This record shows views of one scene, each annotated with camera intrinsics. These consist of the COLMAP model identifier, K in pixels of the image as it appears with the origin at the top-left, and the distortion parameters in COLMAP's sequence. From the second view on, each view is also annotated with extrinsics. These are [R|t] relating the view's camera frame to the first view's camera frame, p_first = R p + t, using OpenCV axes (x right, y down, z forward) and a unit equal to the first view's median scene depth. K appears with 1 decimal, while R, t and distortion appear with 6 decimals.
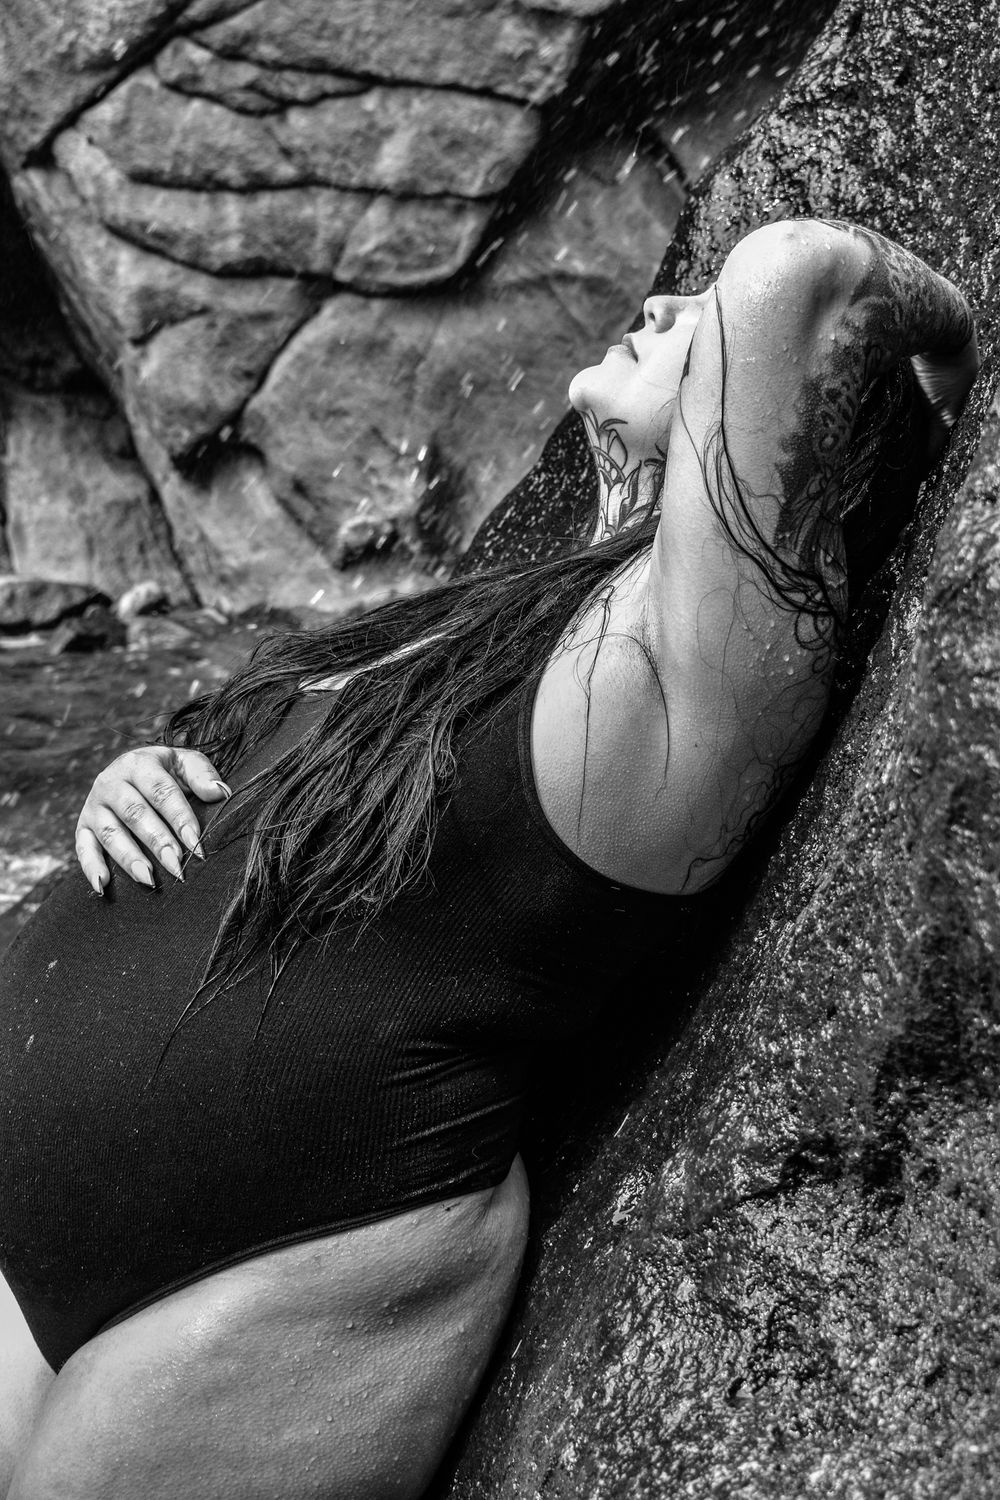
lens RADIAL K [[2619.3, 0, 503.9], [0, 2619.3, 751.6], [0, 0, 1]] dist [-0.025807, 0.000000]
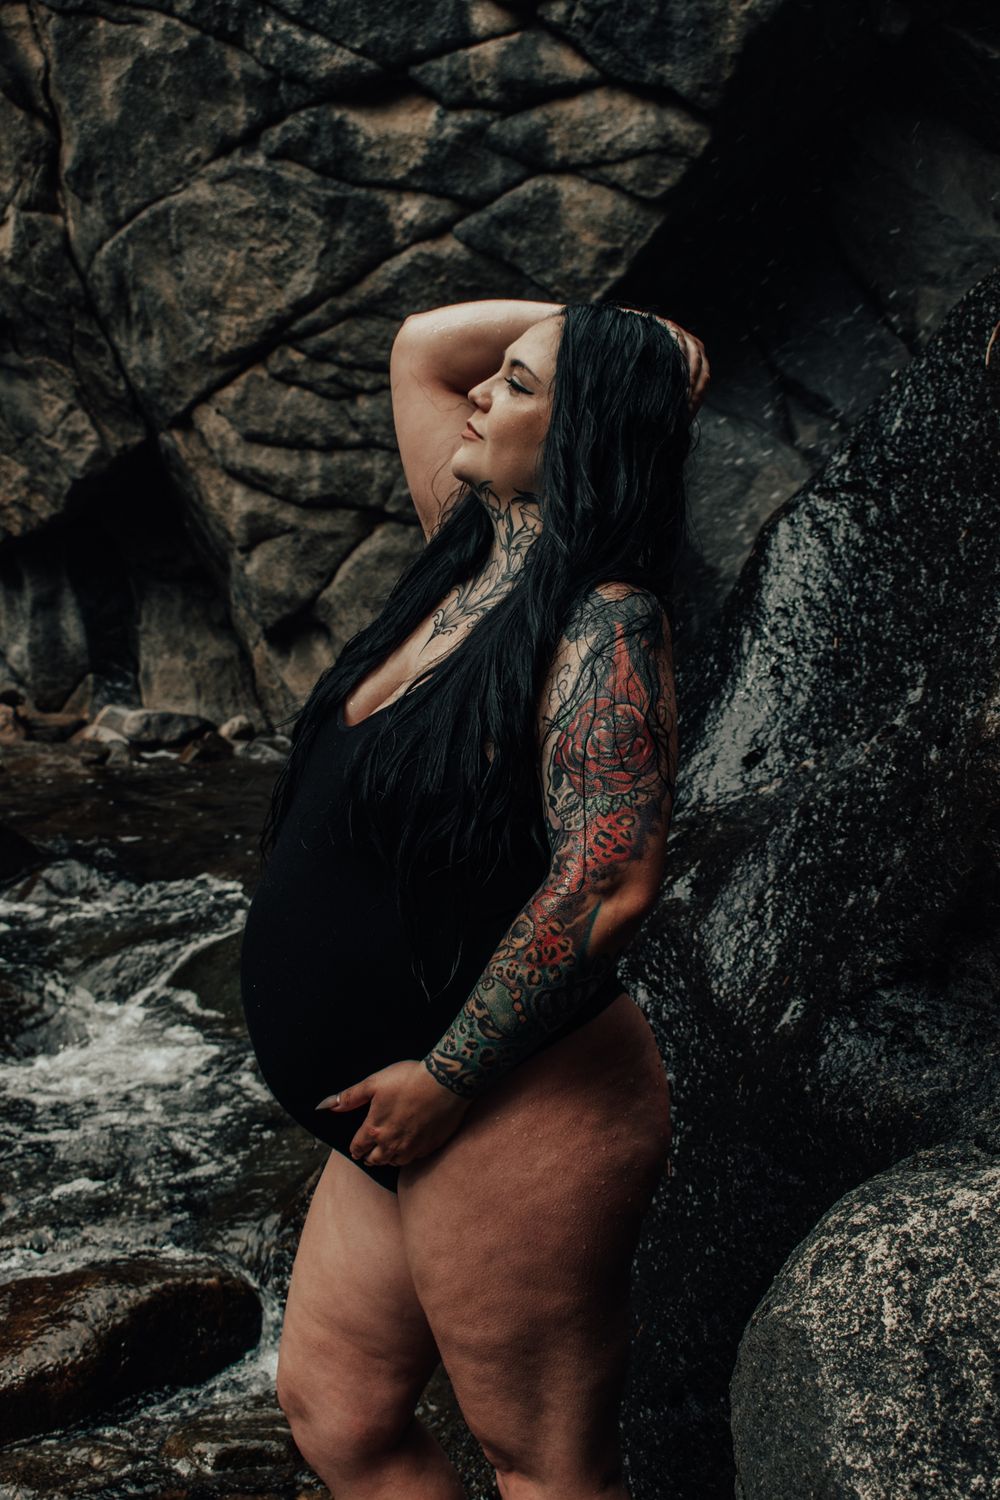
lens RADIAL K [[2014.3, 0, 497.3], [0, 2014.3, 748.6], [0, 0, 1]] dist [-0.080336, 0.000000]
pose [[0.998847, 0.026542, 0.040015, -0.043337], [-0.024478, 0.998388, -0.051212, 0.006517], [-0.041309, 0.050173, 0.997886, -0.109828]]
